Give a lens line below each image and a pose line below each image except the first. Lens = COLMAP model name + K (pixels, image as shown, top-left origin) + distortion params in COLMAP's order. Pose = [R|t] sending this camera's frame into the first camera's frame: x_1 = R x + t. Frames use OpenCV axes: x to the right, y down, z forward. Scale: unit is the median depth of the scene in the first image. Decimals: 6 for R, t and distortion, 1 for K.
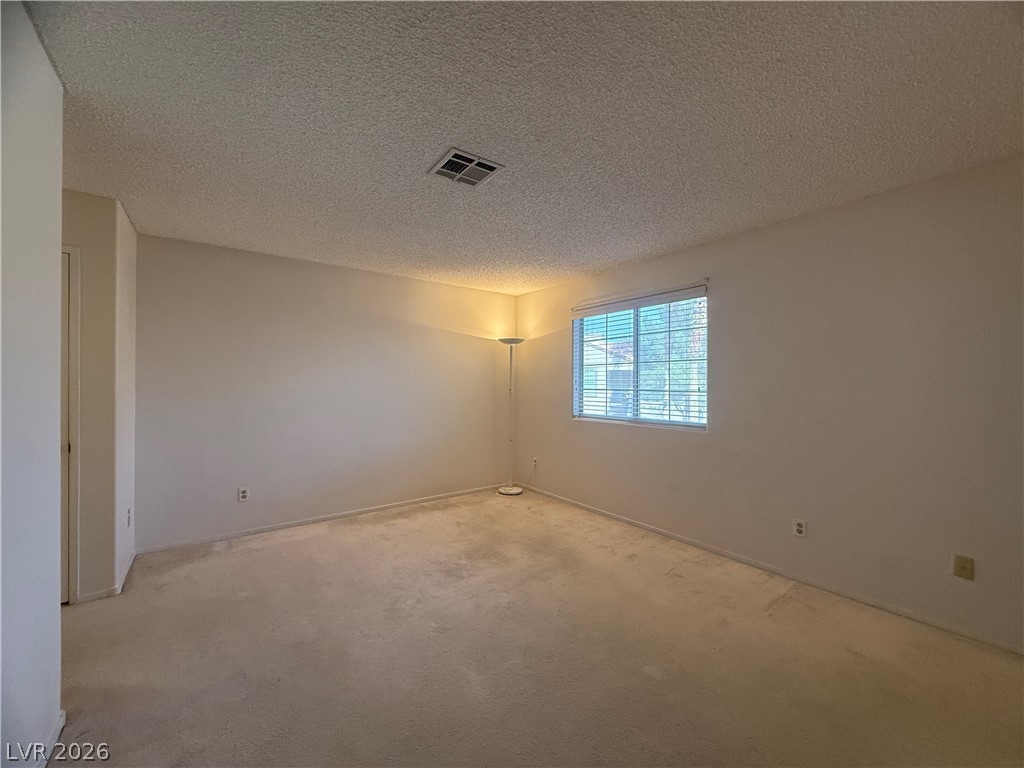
lens RADIAL K [[407.3, 0, 506.1], [0, 407.3, 385.4], [0, 0, 1]] dist [-0.000234, 0.000003]
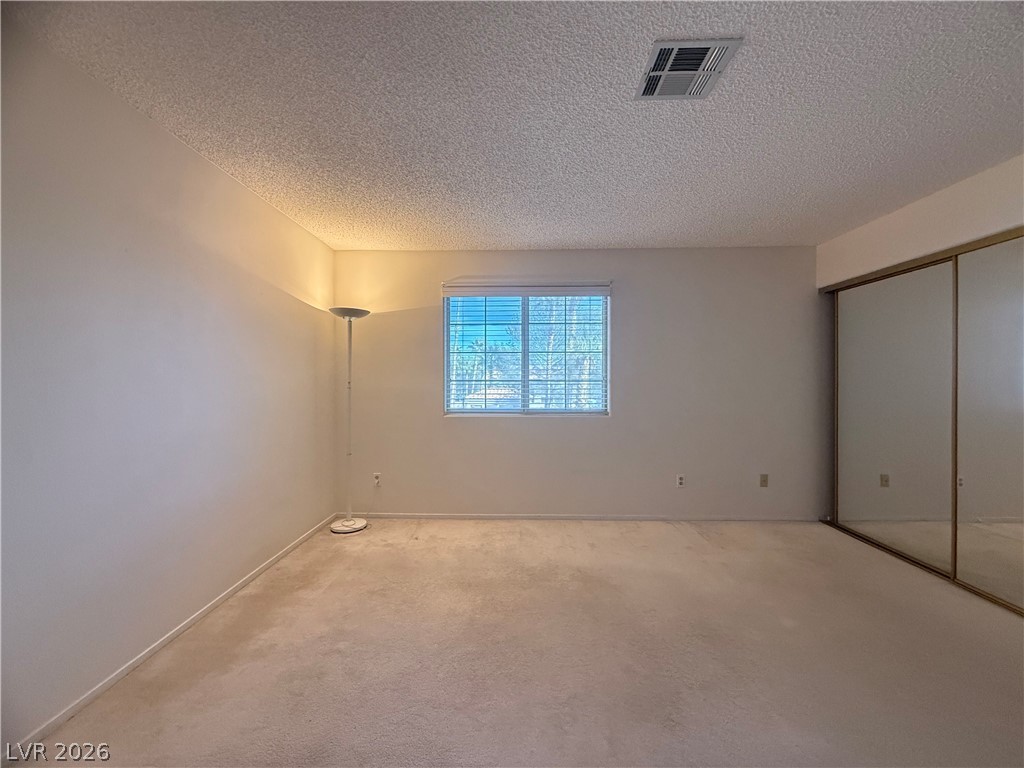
lens RADIAL K [[407.3, 0, 508.8], [0, 407.3, 381.9], [0, 0, 1]] dist [-0.000234, 0.000003]
pose [[0.605556, -0.005148, 0.795786, -0.473323], [0.005676, 0.999982, 0.002150, 0.012744], [-0.795783, 0.003215, 0.605574, 0.437696]]
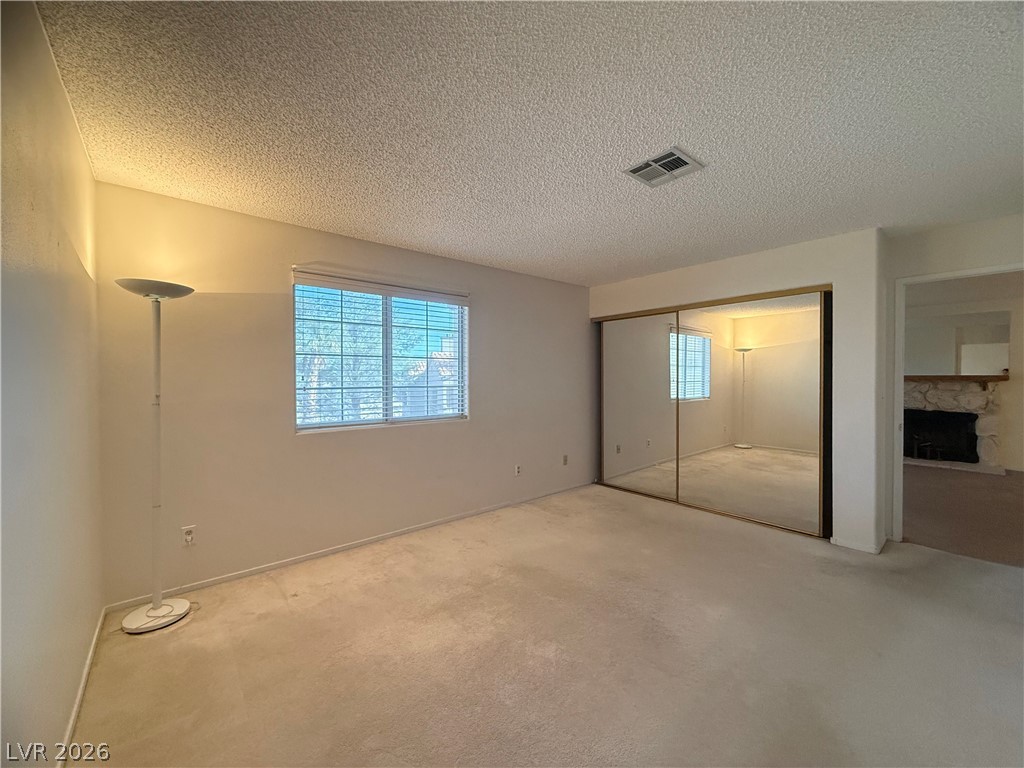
lens RADIAL K [[407.3, 0, 509.7], [0, 407.3, 382.1], [0, 0, 1]] dist [-0.000234, 0.000003]
pose [[-0.074493, -0.012970, 0.997137, -0.588510], [0.008081, 0.999875, 0.013610, -0.009380], [-0.997189, 0.009071, -0.074378, 0.789095]]
